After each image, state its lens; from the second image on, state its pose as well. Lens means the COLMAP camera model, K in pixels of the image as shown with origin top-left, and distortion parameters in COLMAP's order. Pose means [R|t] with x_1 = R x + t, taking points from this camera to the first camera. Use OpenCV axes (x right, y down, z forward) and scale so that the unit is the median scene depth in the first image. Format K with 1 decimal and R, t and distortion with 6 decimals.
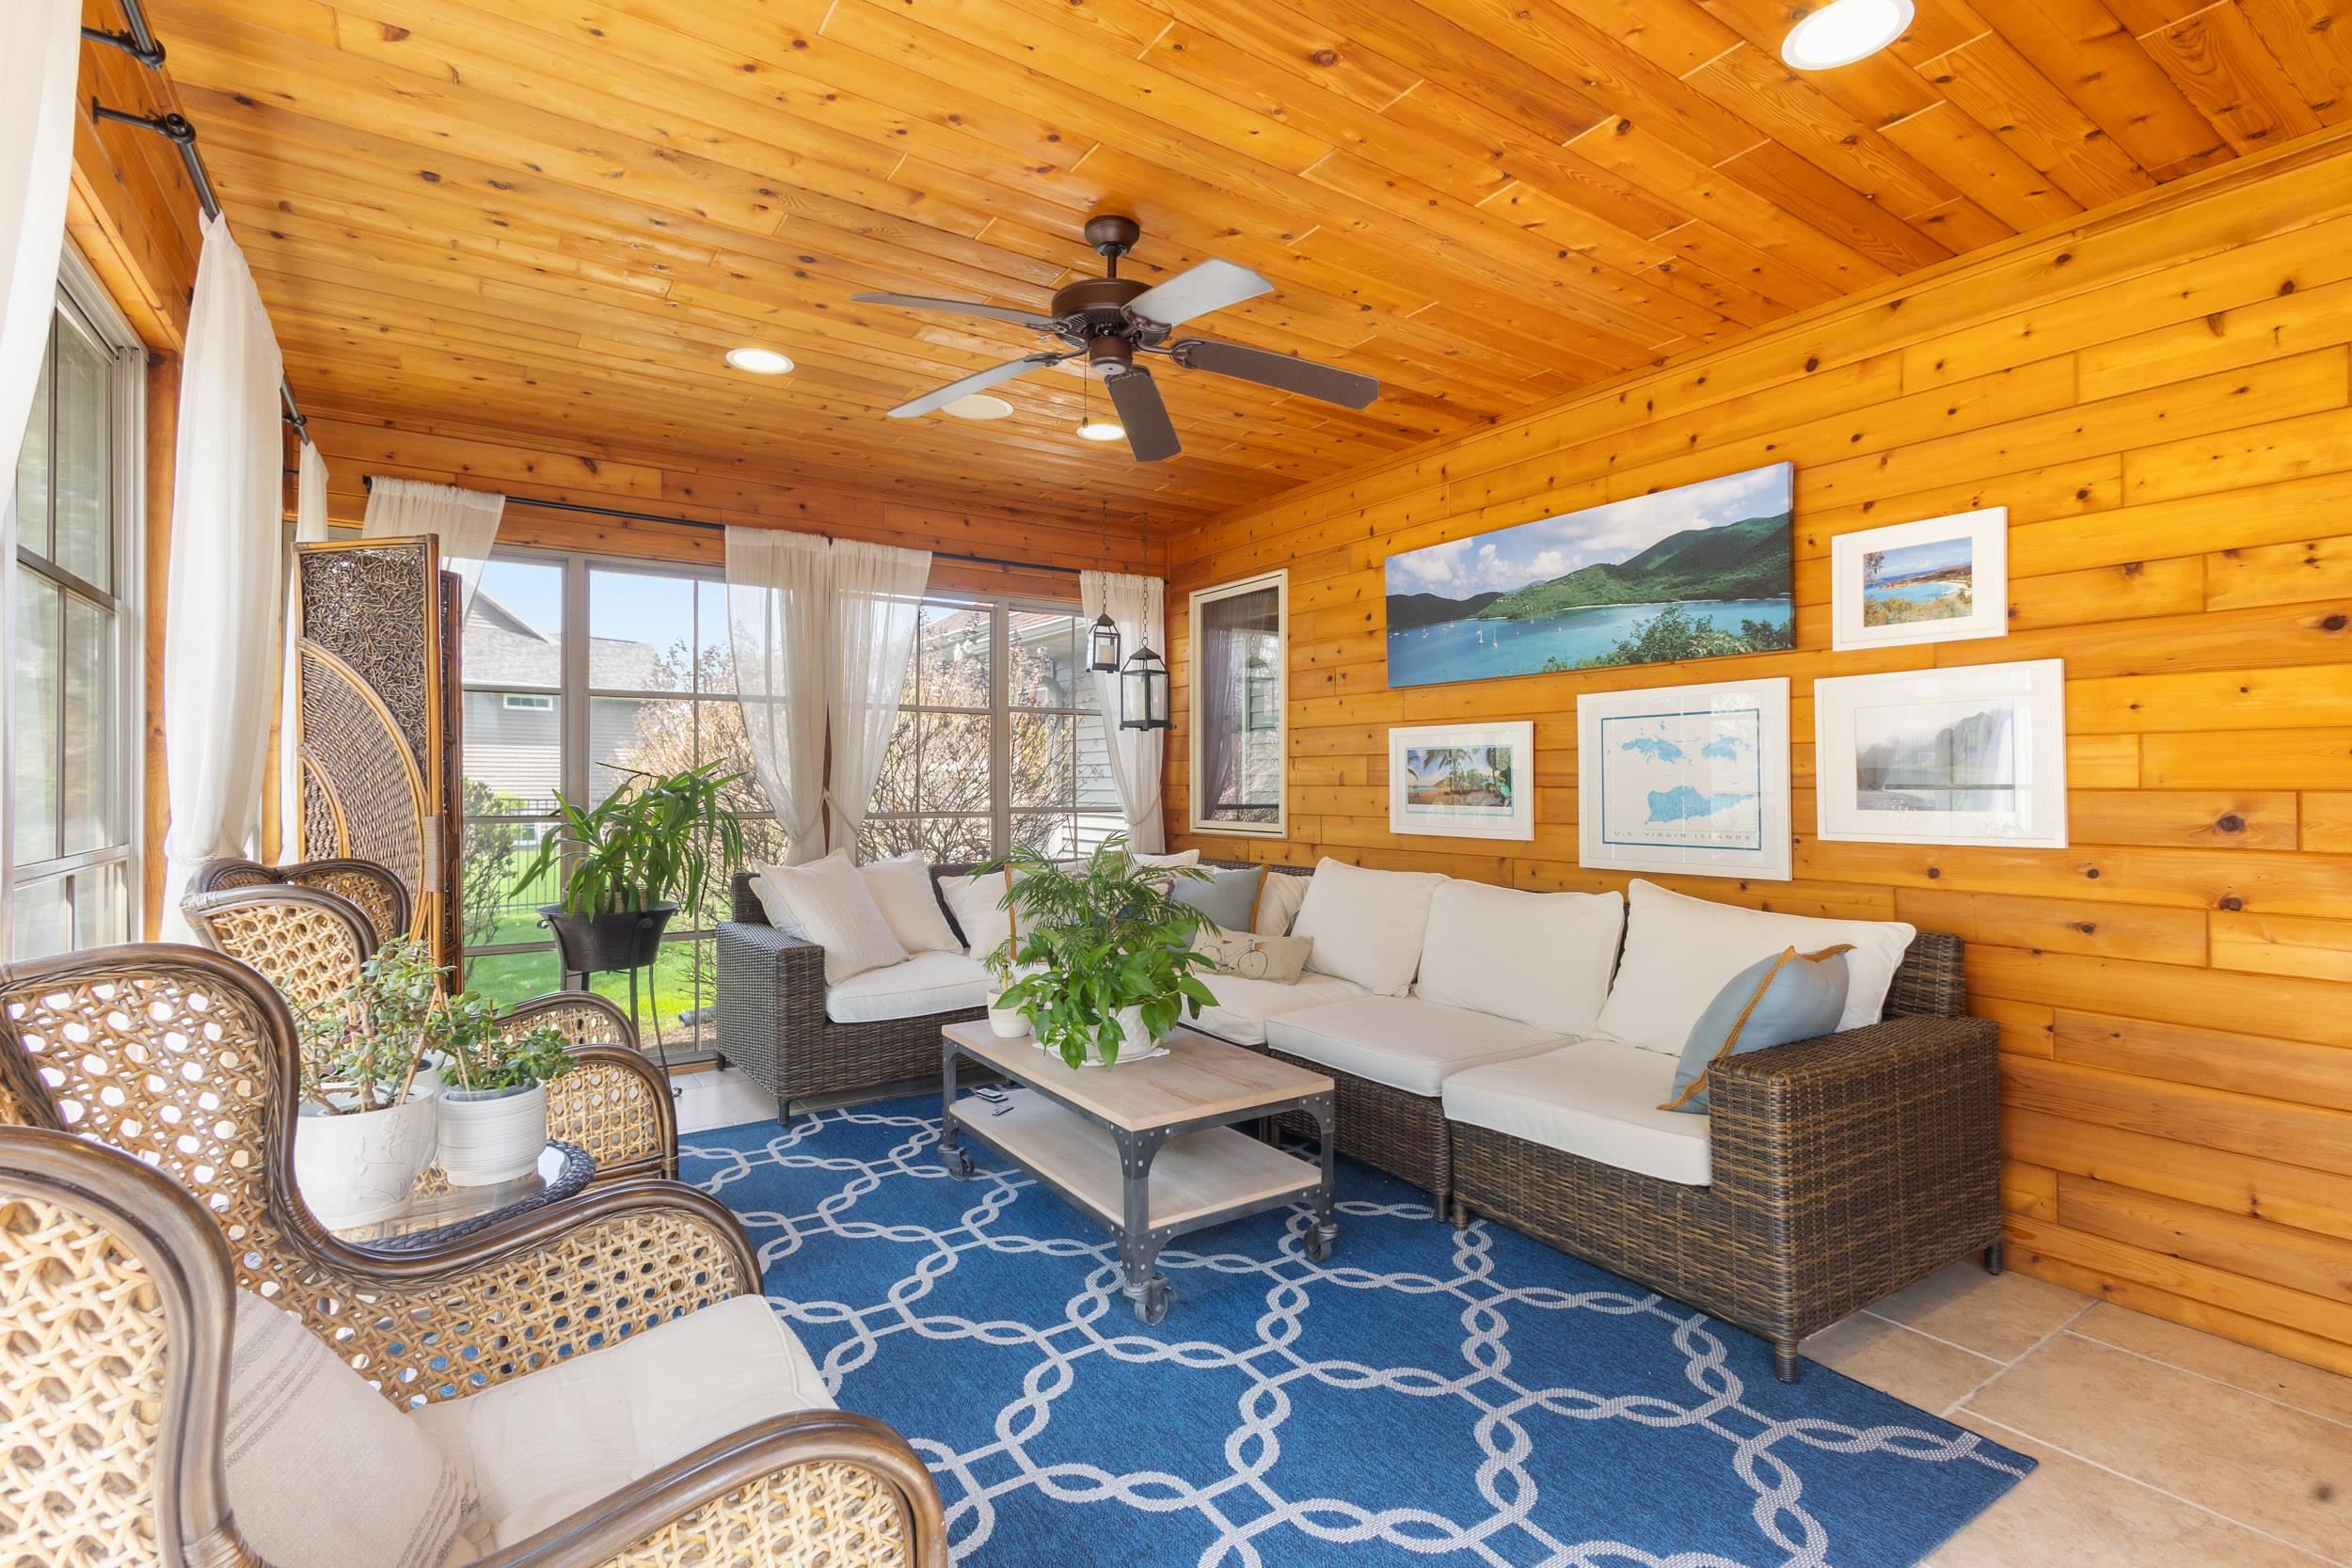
lens RADIAL K [[1079.8, 0, 1171.3], [0, 1079.8, 774.1], [0, 0, 1]] dist [0.009136, -0.003239]
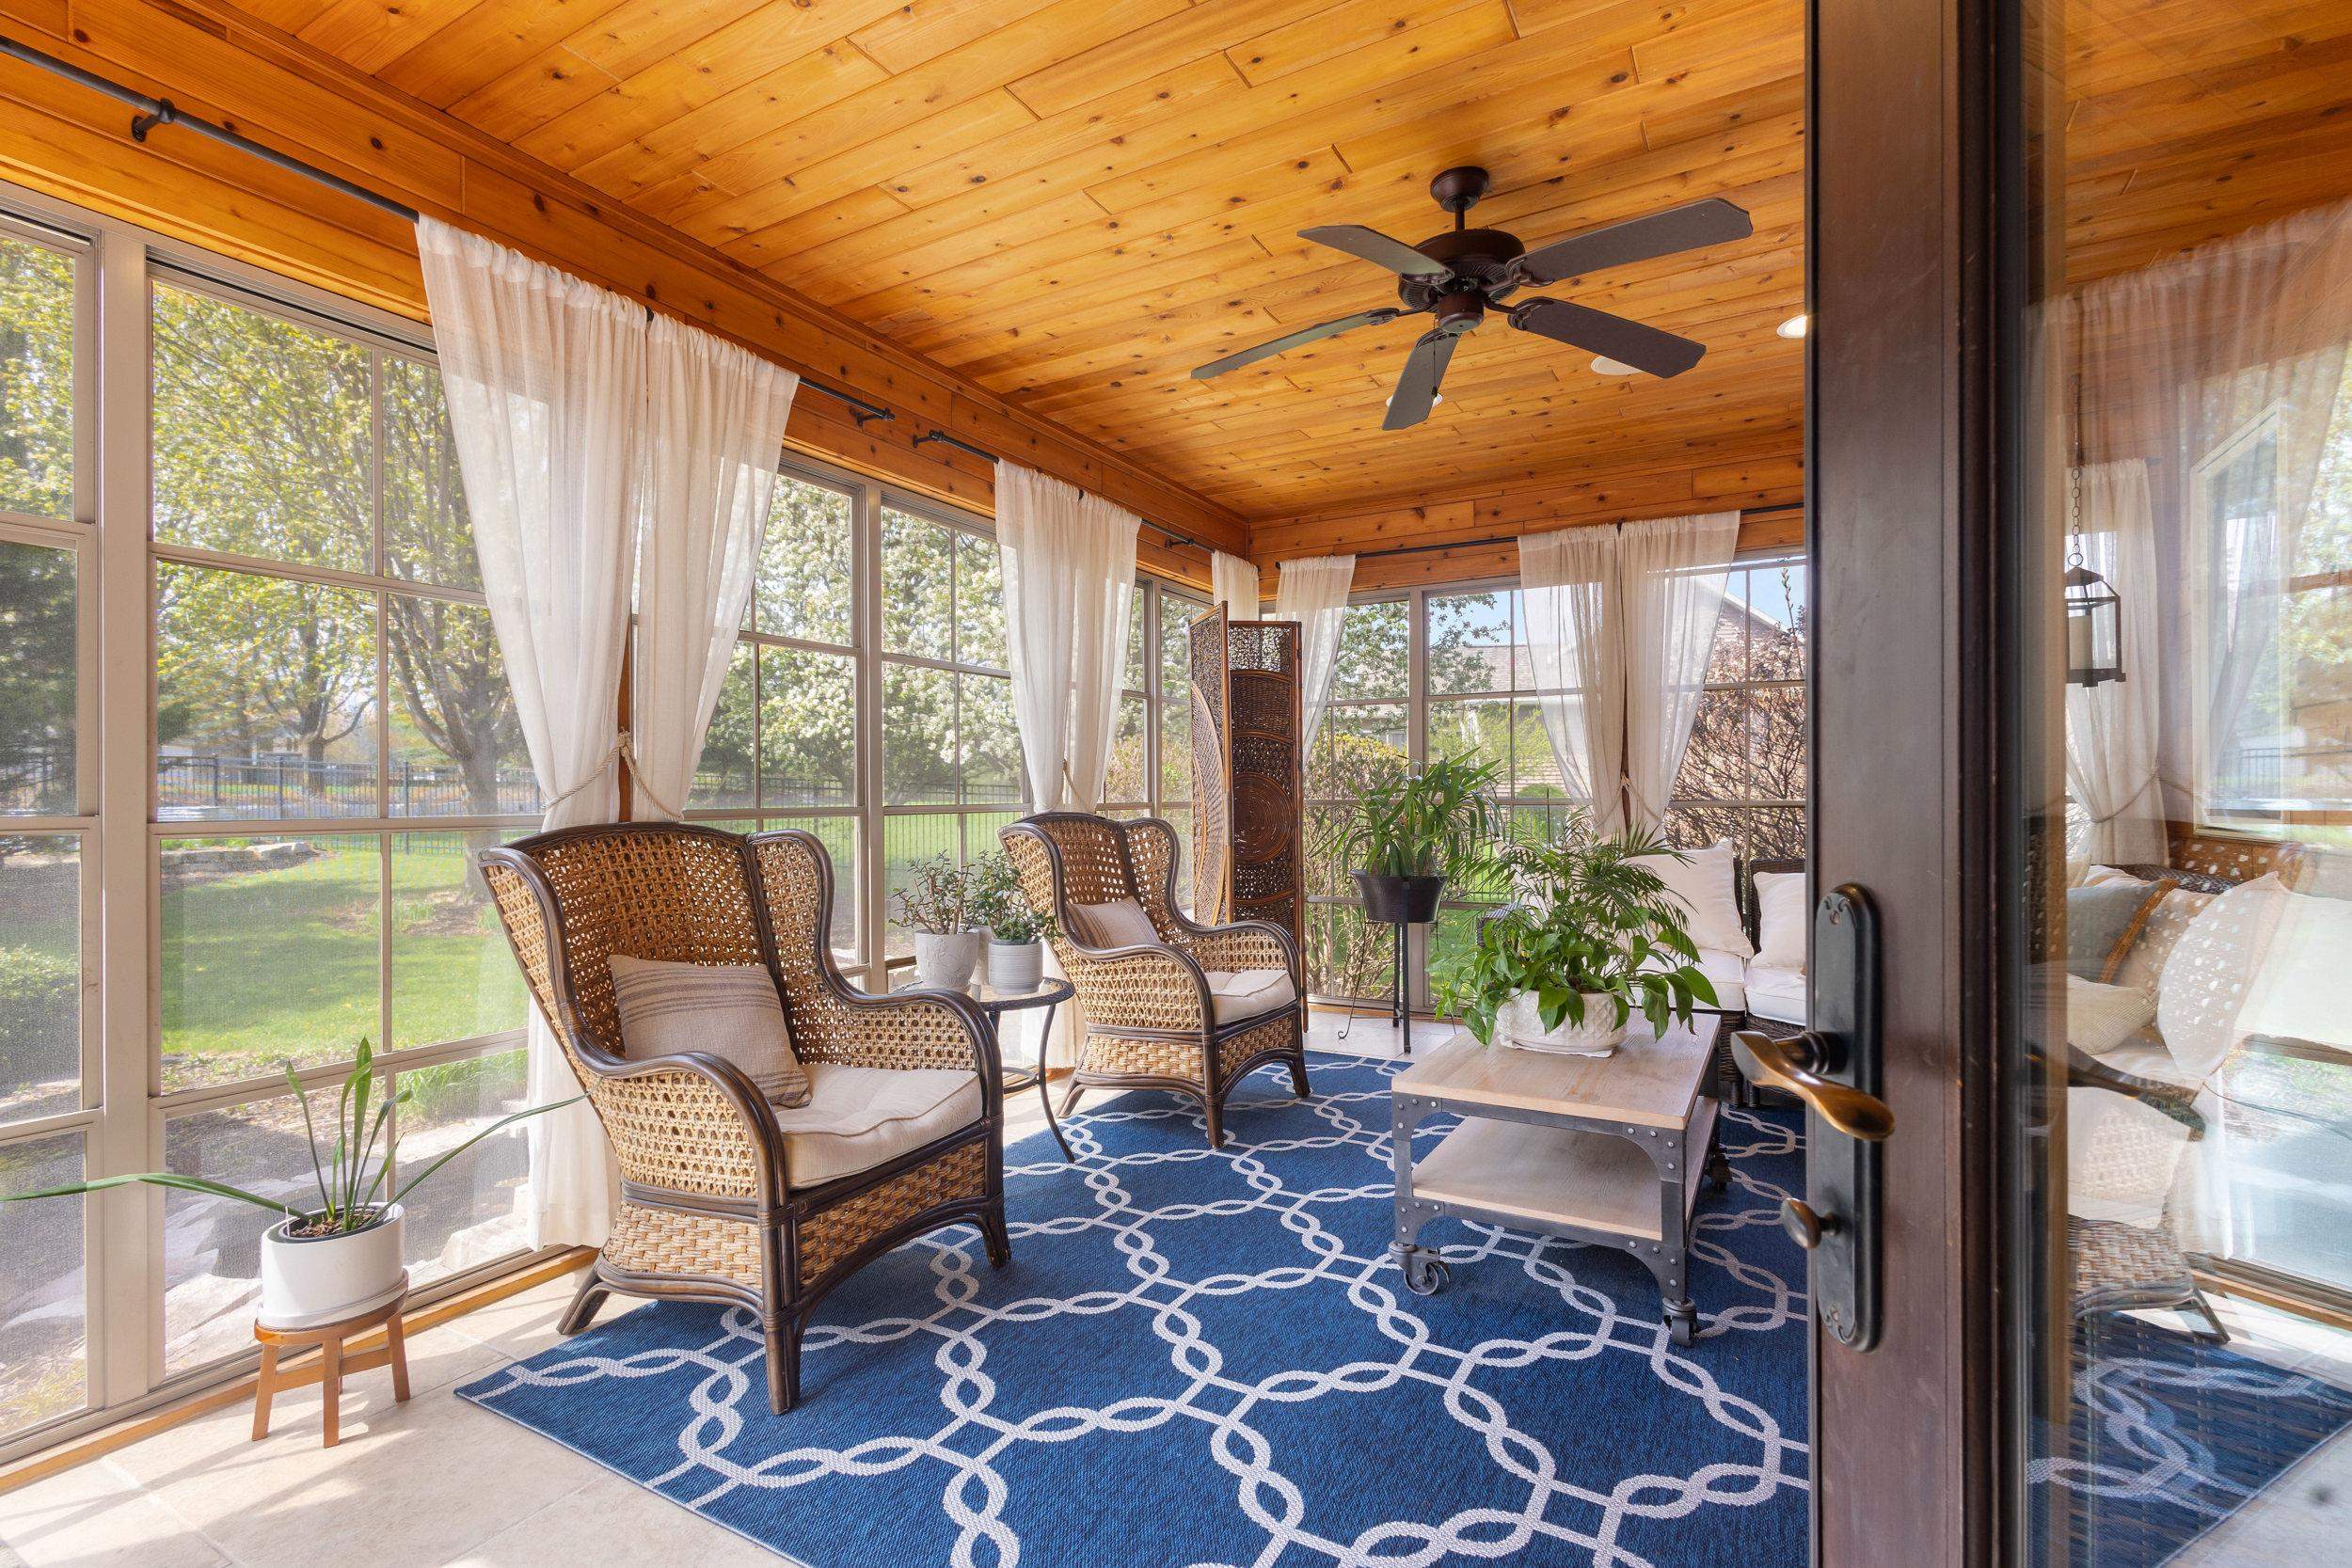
lens RADIAL K [[1079.8, 0, 1177.1], [0, 1079.8, 795.5], [0, 0, 1]] dist [0.009136, -0.003239]
pose [[0.453904, -0.002224, -0.891048, 0.711881], [0.012280, 0.999918, 0.003760, 0.042491], [0.890966, -0.012649, 0.453894, 0.332501]]
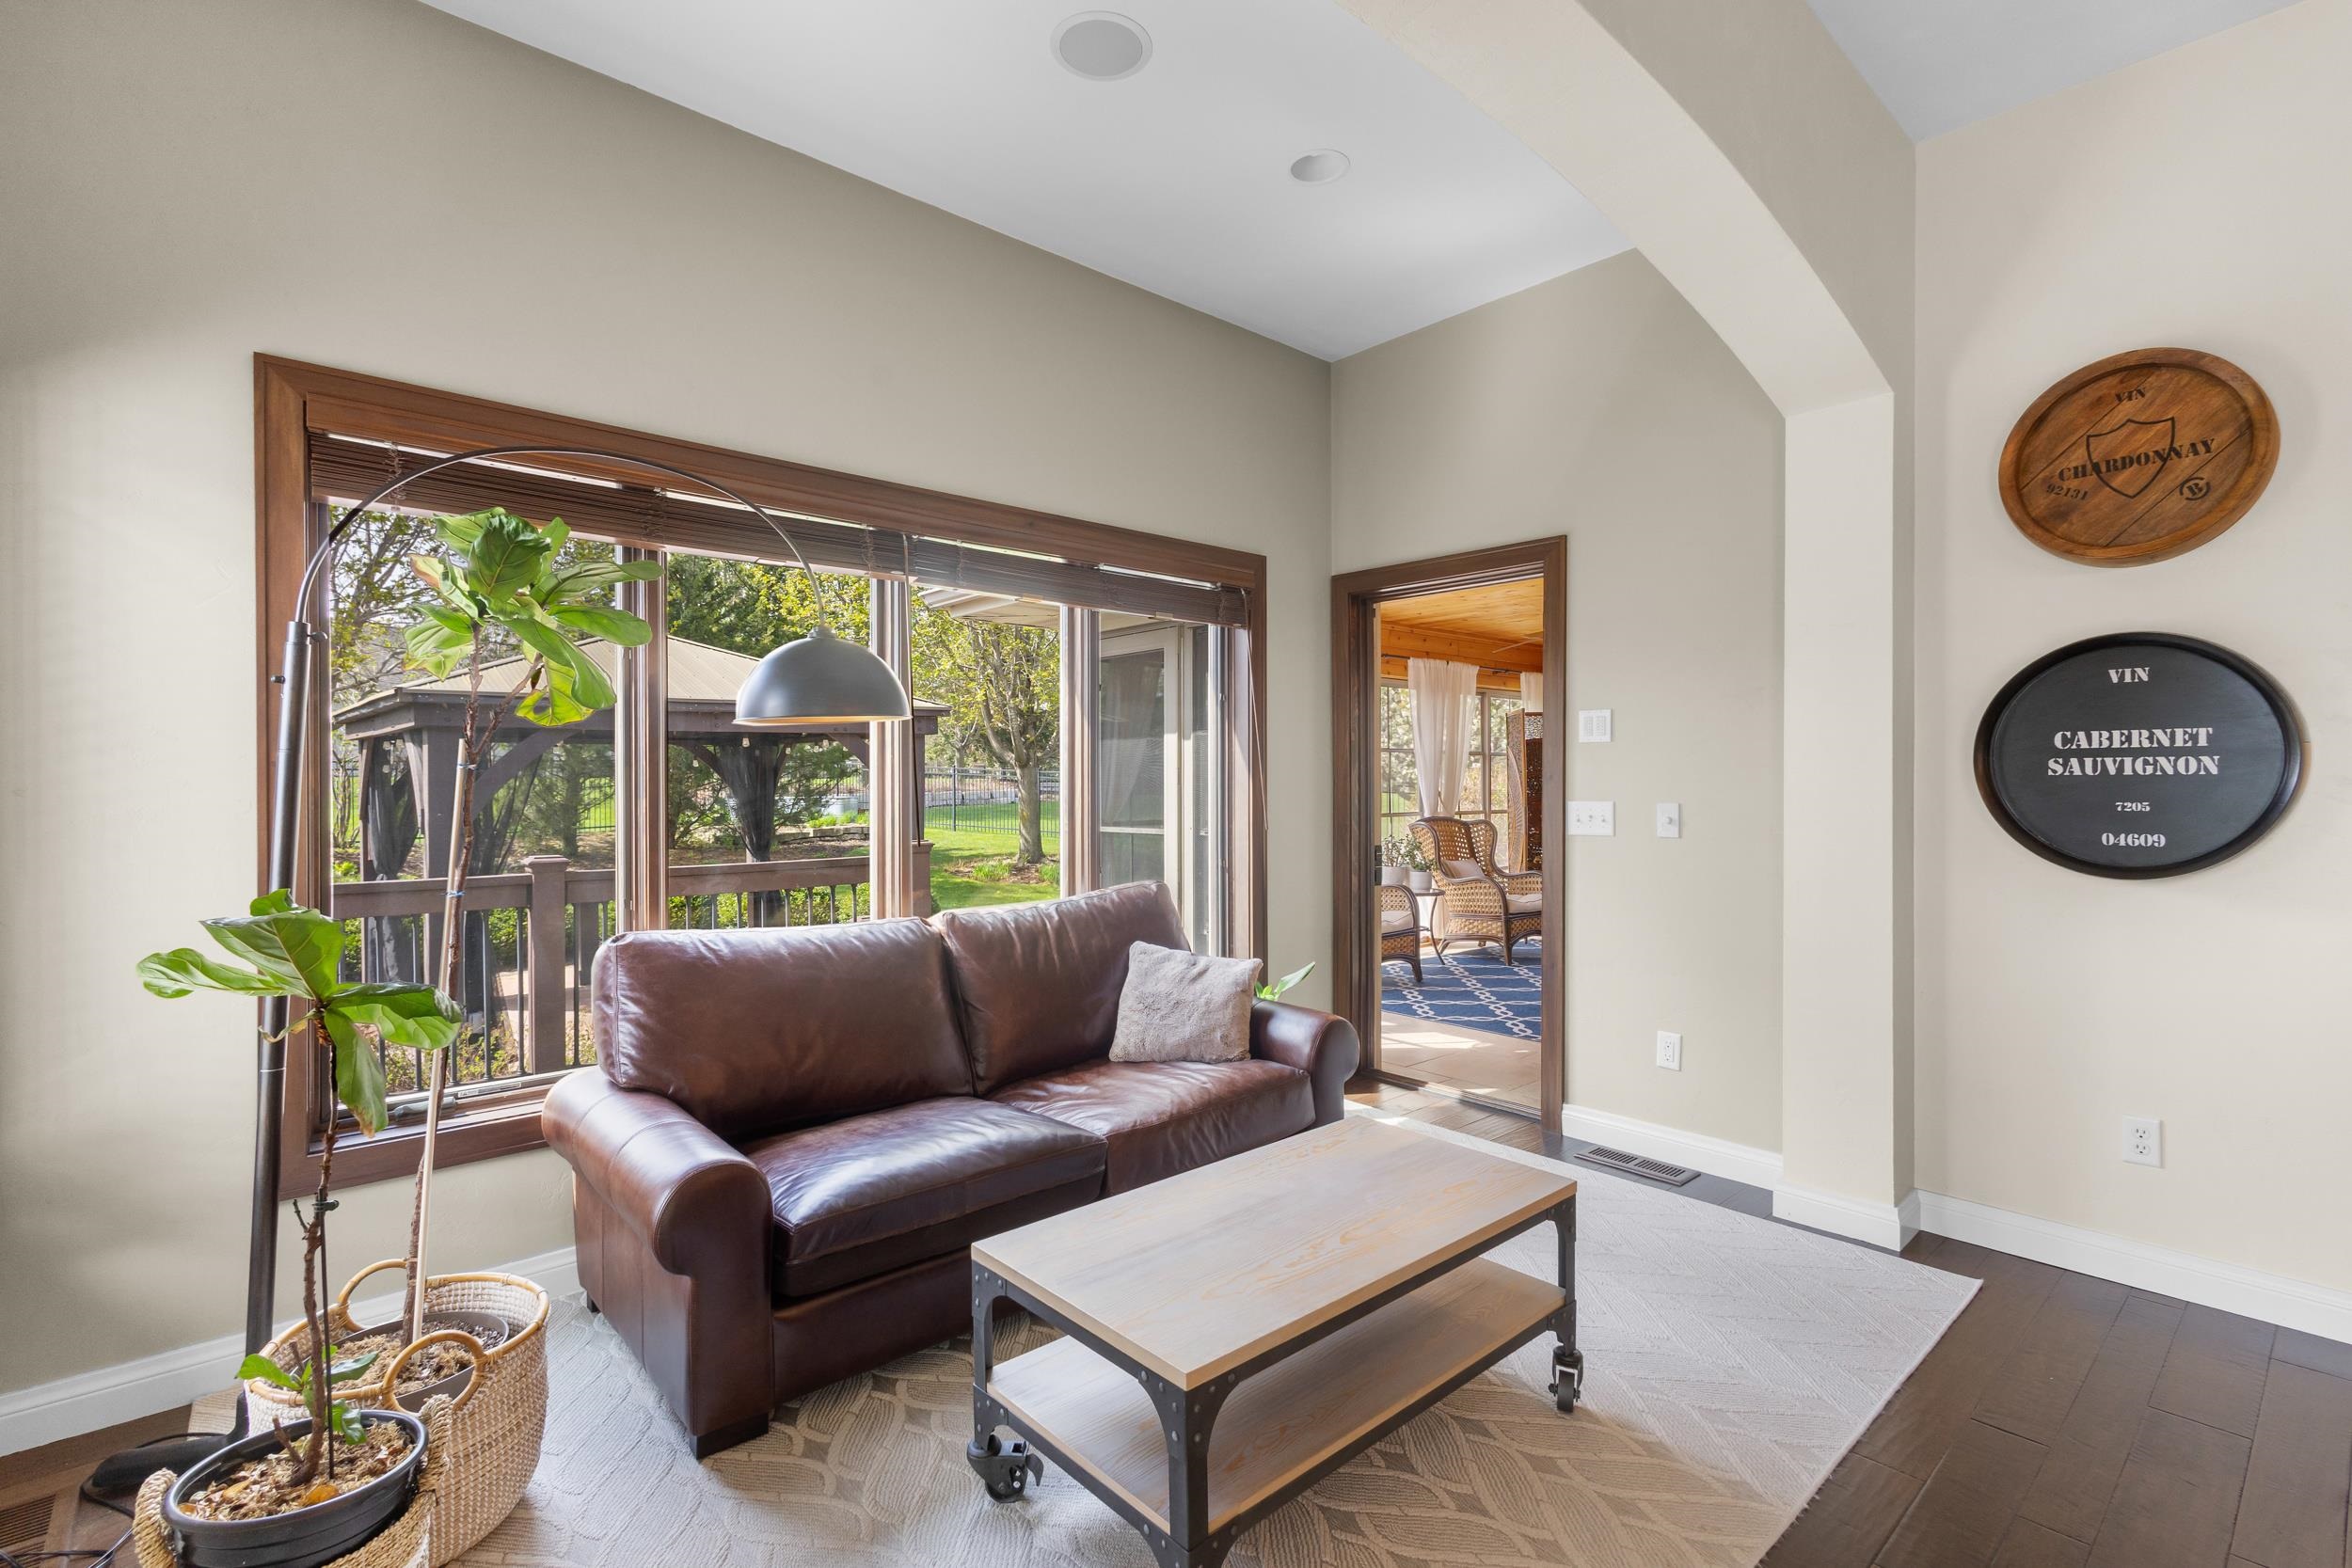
lens RADIAL K [[1079.8, 0, 1180.7], [0, 1079.8, 780.7], [0, 0, 1]] dist [0.009136, -0.003239]
pose [[0.147284, 0.000712, -0.989094, 2.433894], [0.009628, 0.999951, 0.002154, -0.055528], [0.989047, -0.009840, 0.147270, -0.387012]]
